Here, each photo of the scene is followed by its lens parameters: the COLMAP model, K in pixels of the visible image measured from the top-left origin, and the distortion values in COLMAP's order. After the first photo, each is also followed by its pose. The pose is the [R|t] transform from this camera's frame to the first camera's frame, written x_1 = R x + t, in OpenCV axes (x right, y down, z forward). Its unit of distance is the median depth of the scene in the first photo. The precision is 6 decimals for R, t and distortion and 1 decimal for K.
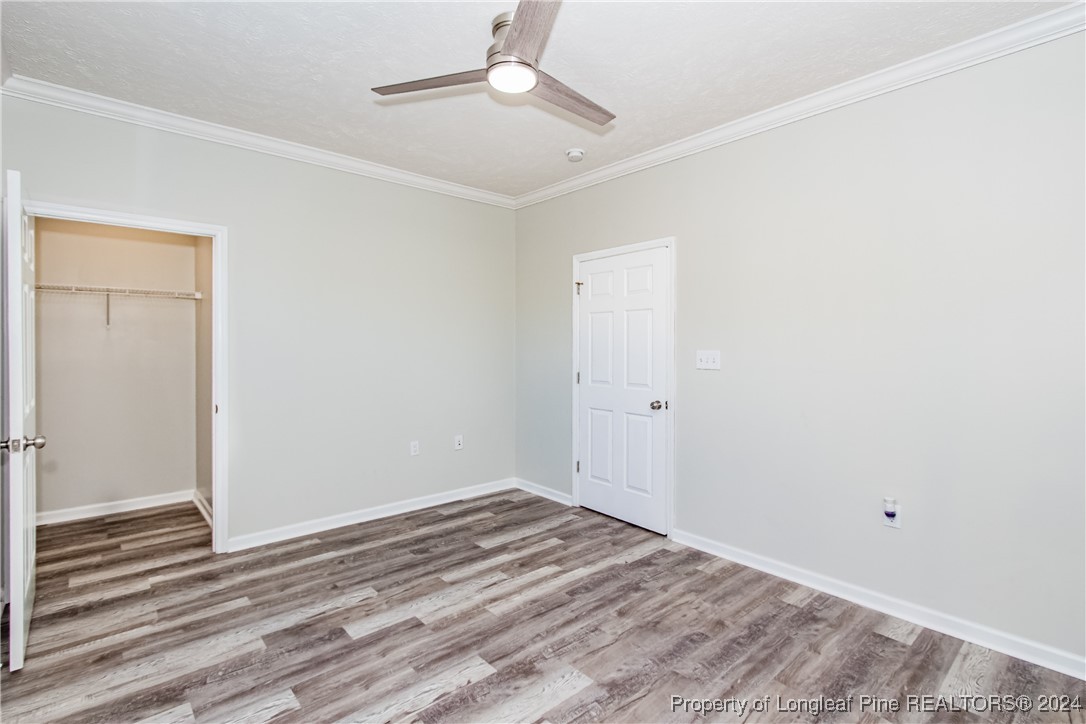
lens RADIAL K [[509.0, 0, 542.3], [0, 509.0, 354.3], [0, 0, 1]] dist [-0.003117, -0.000667]
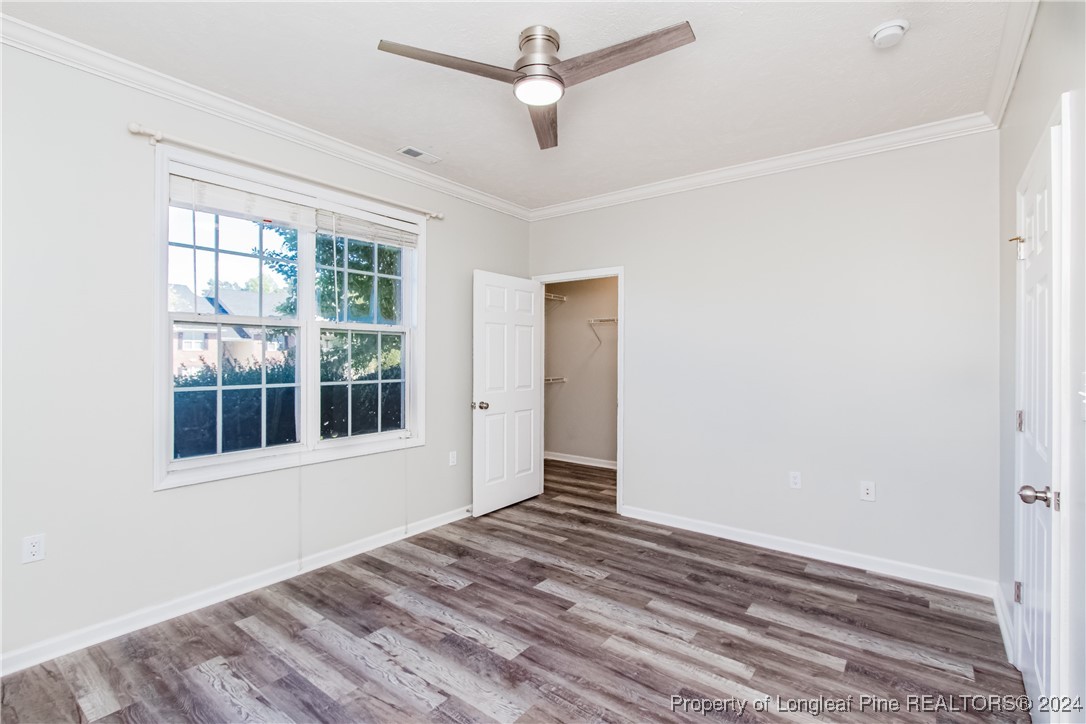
lens RADIAL K [[509.0, 0, 542.3], [0, 509.0, 354.3], [0, 0, 1]] dist [-0.003117, -0.000667]
pose [[0.188422, -0.002667, -0.982084, 0.702004], [-0.022032, 0.999733, -0.006942, -0.009037], [0.981841, 0.022945, 0.188313, 0.613884]]
